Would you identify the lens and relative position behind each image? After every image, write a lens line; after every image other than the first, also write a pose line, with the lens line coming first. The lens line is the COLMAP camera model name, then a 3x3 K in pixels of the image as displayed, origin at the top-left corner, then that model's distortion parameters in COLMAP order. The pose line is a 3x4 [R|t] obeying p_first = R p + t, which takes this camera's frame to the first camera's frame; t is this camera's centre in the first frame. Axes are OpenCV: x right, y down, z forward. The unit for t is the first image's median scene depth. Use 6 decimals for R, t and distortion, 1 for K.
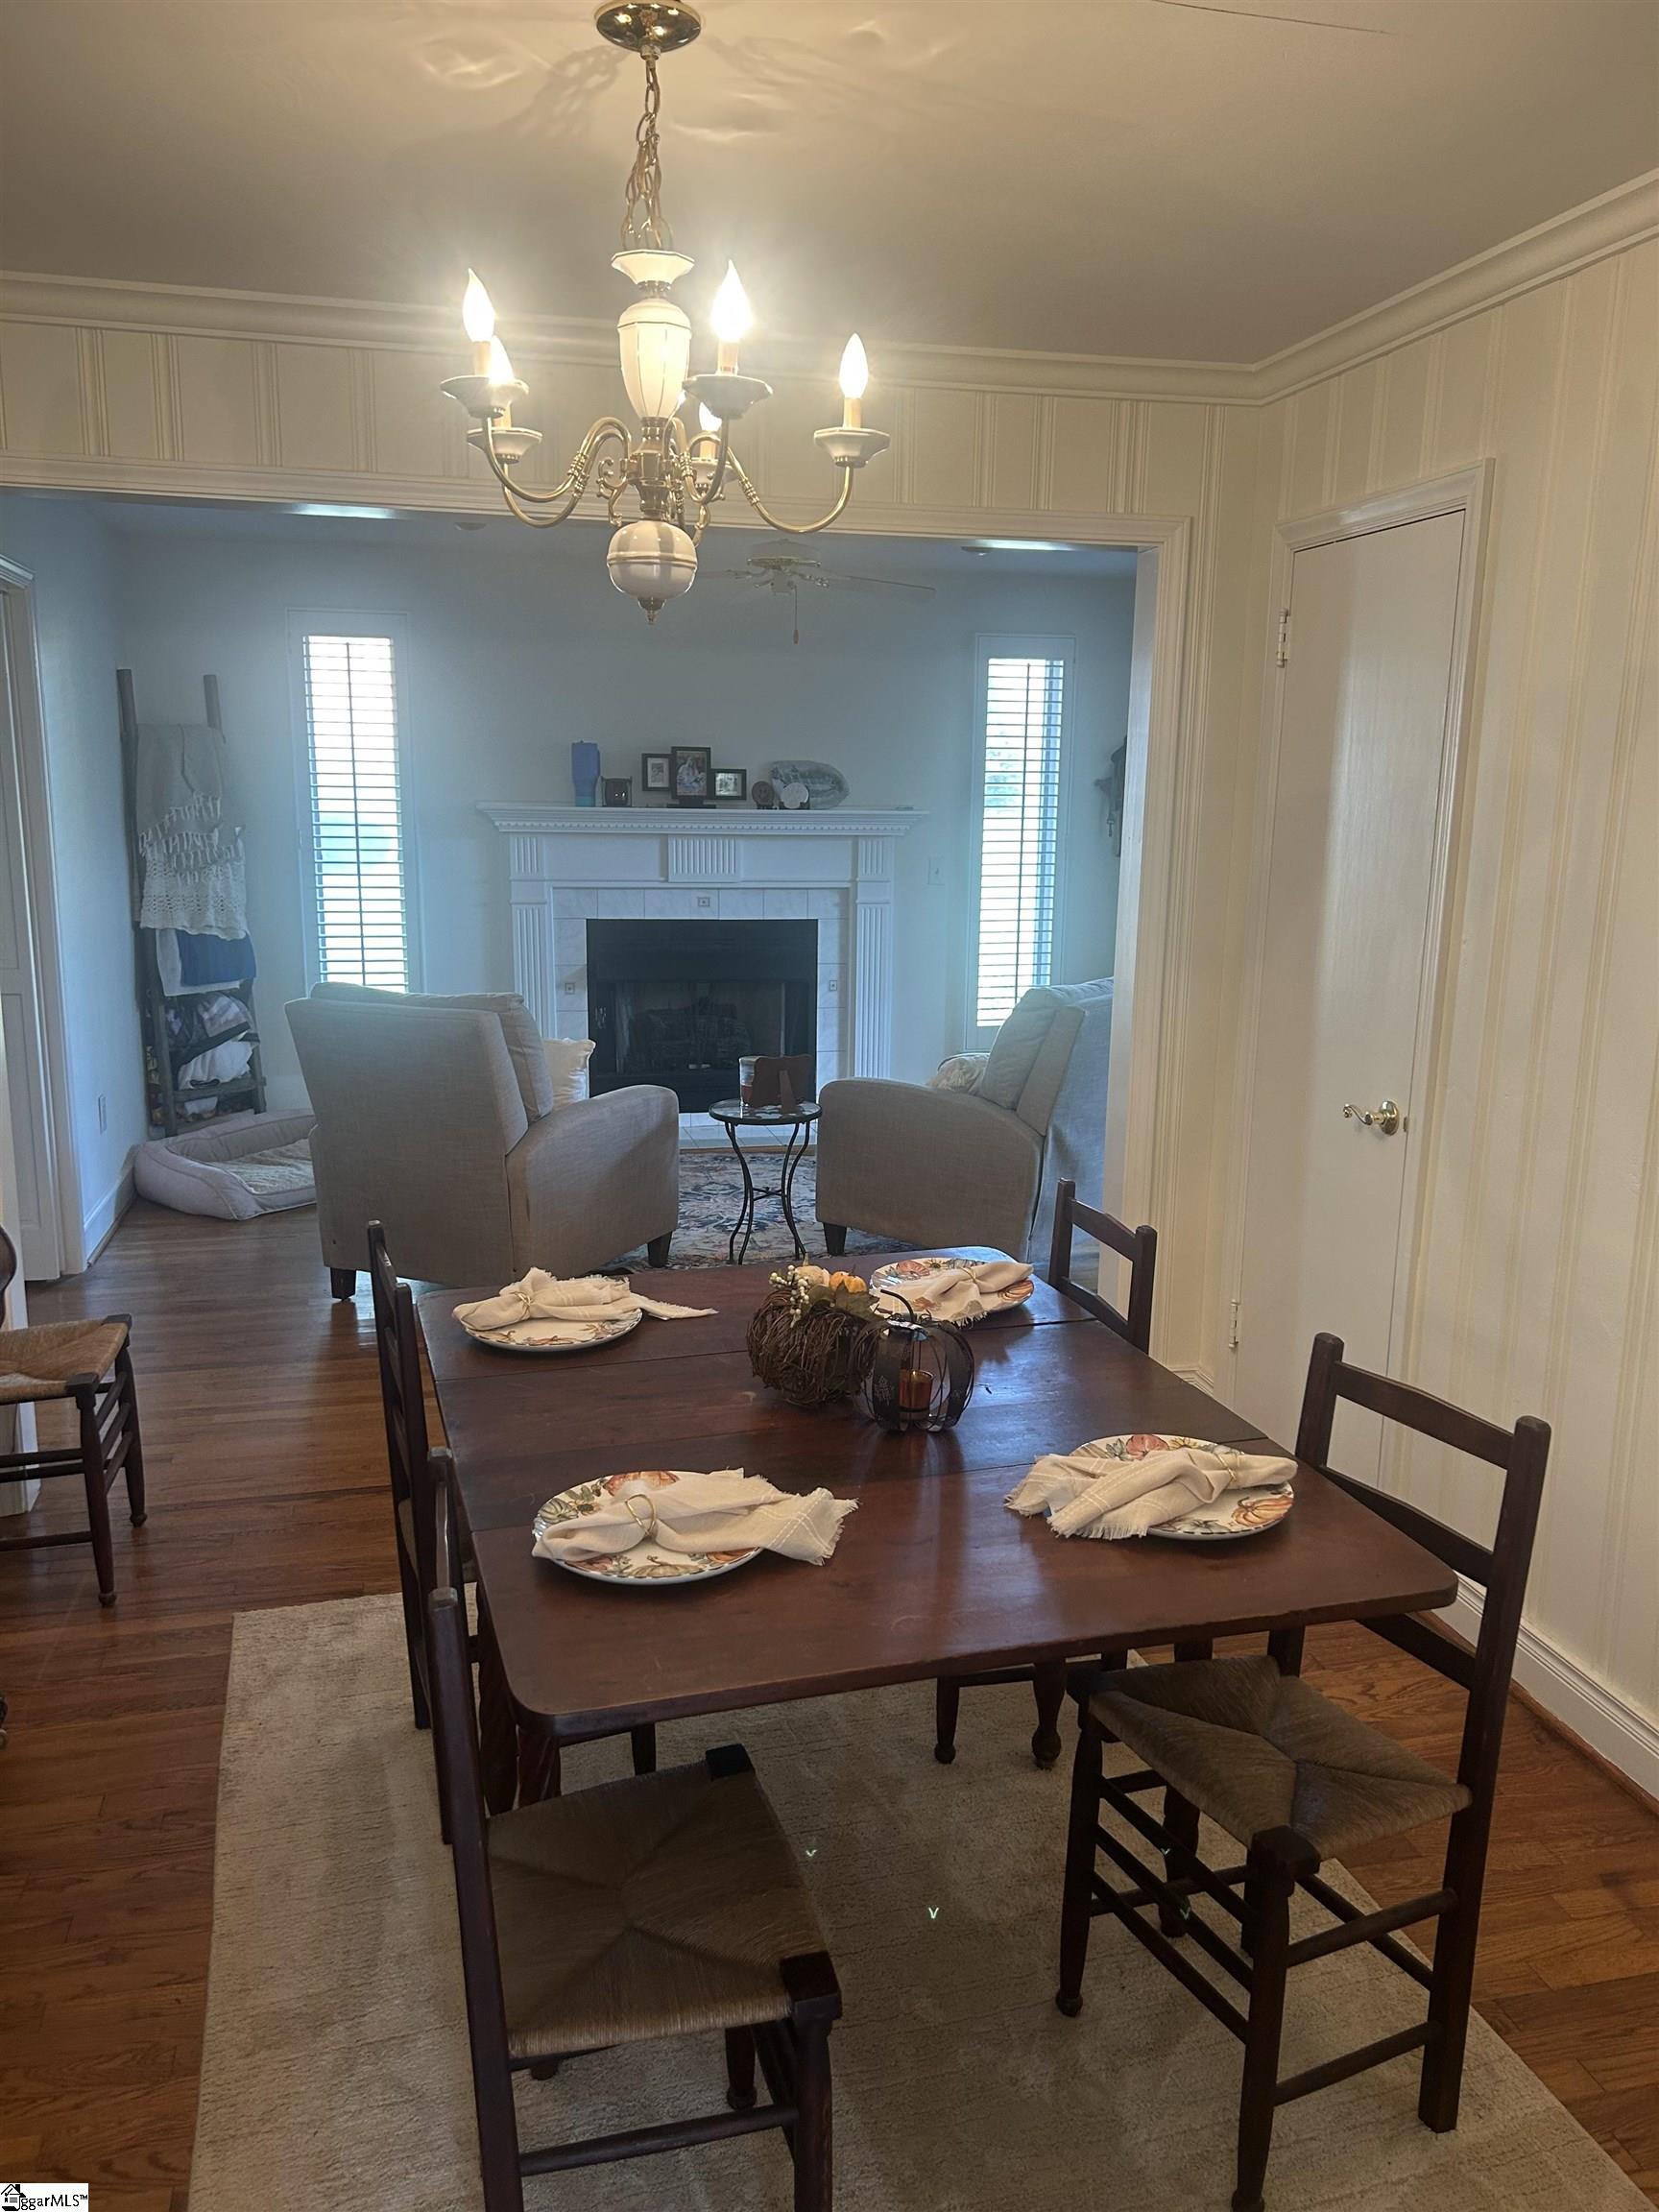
lens RADIAL K [[1664.5, 0, 822.5], [0, 1664.5, 1136.4], [0, 0, 1]] dist [0.061544, -0.065164]
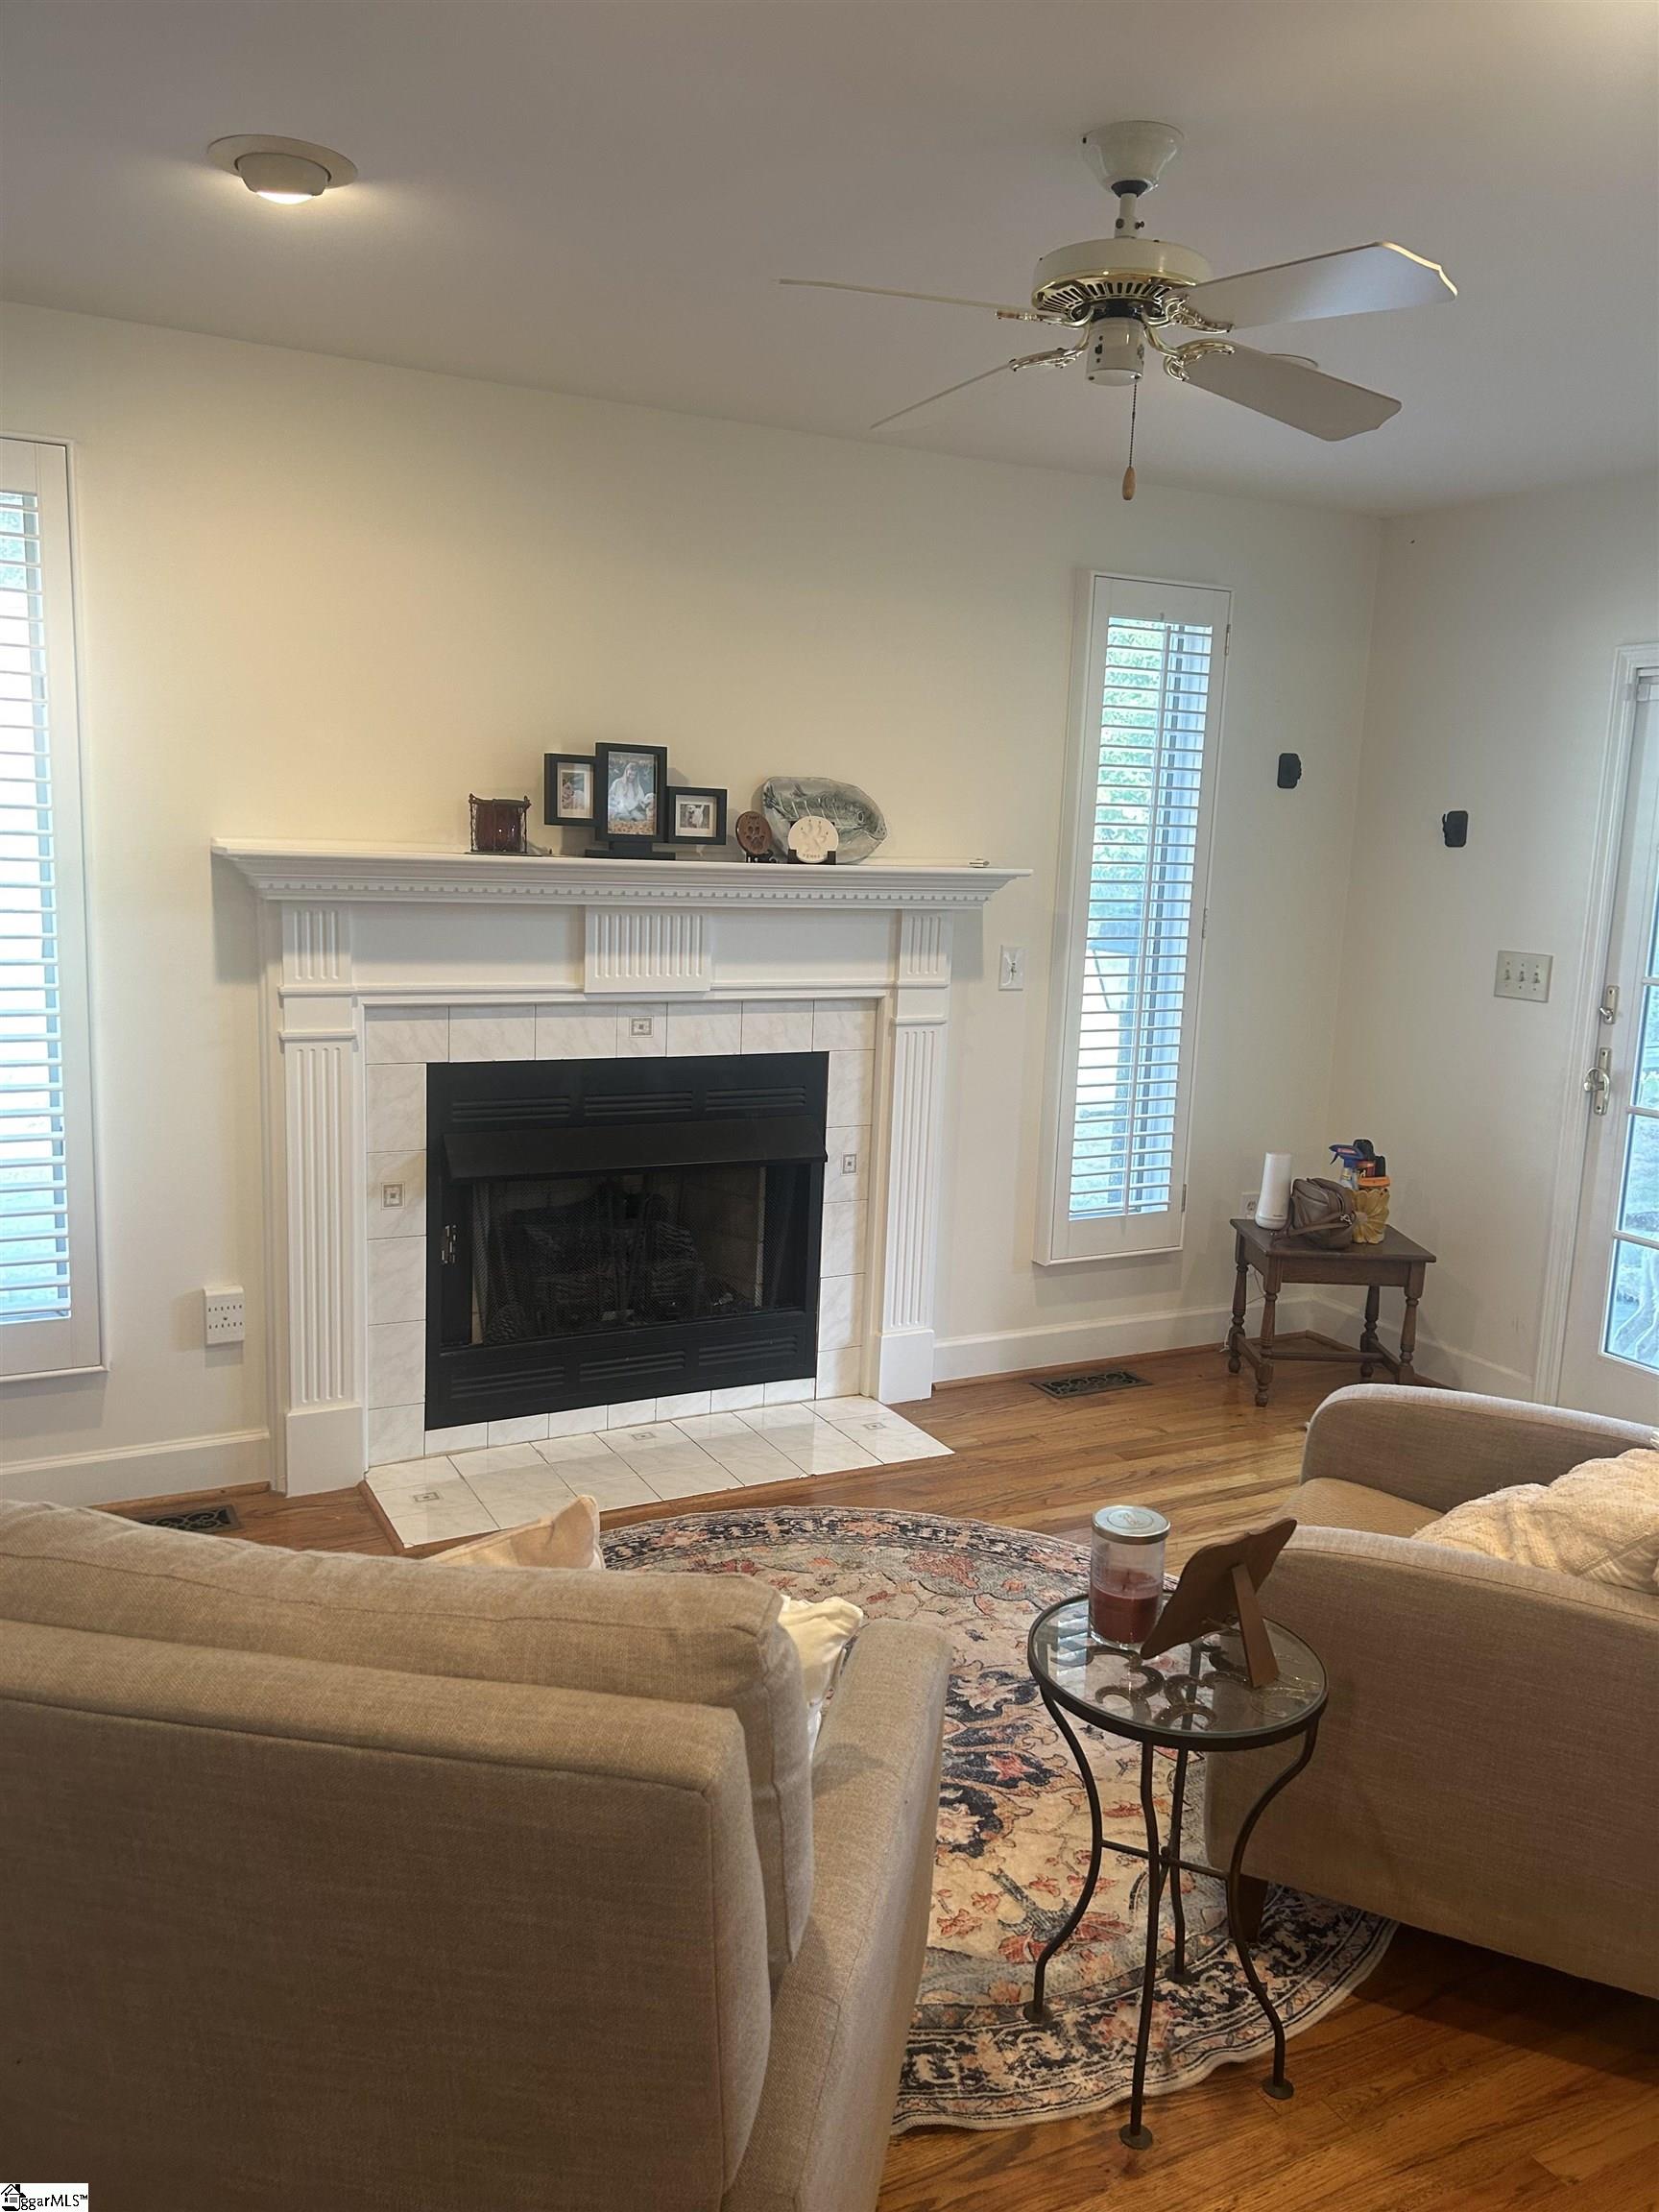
lens RADIAL K [[1664.5, 0, 825.9], [0, 1664.5, 1102.0], [0, 0, 1]] dist [0.061544, -0.065164]
pose [[0.969210, -0.018881, 0.245511, -0.151623], [0.027407, 0.999132, -0.031357, -0.099498], [-0.244706, 0.037121, 0.968886, 0.465495]]
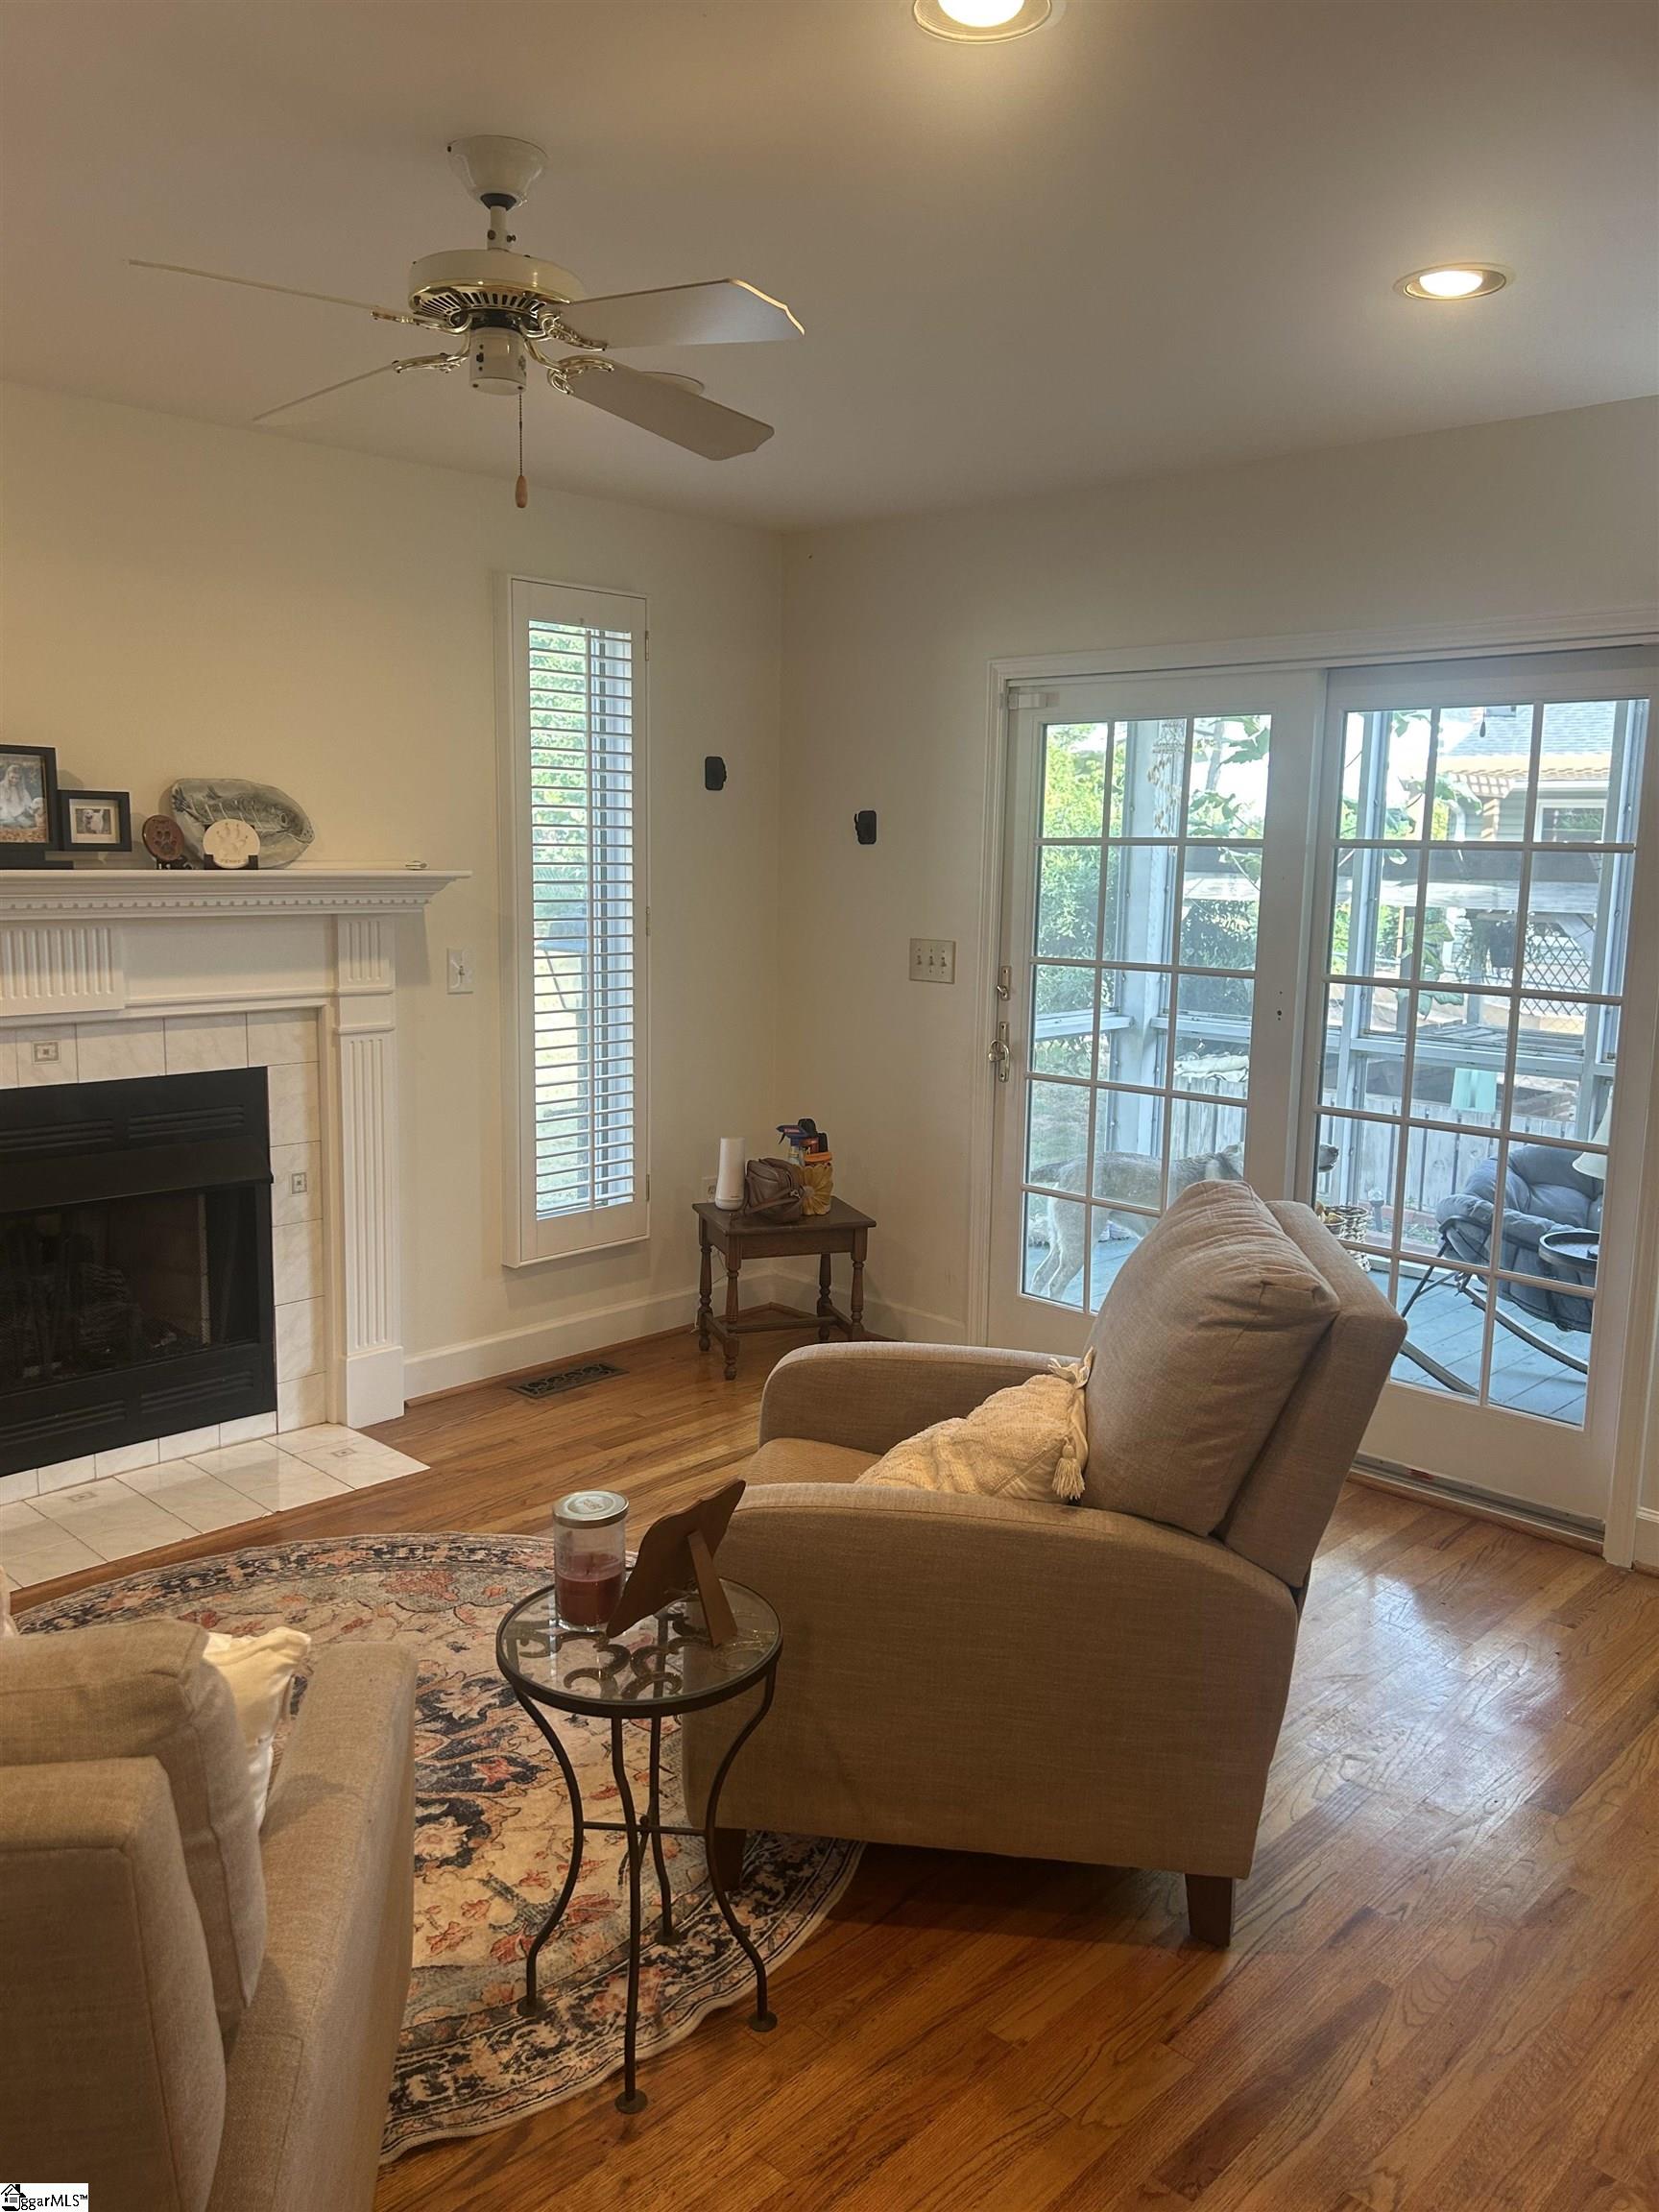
lens RADIAL K [[1664.5, 0, 830.5], [0, 1664.5, 1094.9], [0, 0, 1]] dist [0.061544, -0.065164]
pose [[0.842519, -0.079687, 0.532740, -0.147189], [0.103304, 0.994543, -0.014610, -0.098370], [-0.528669, 0.067343, 0.846153, 0.457732]]
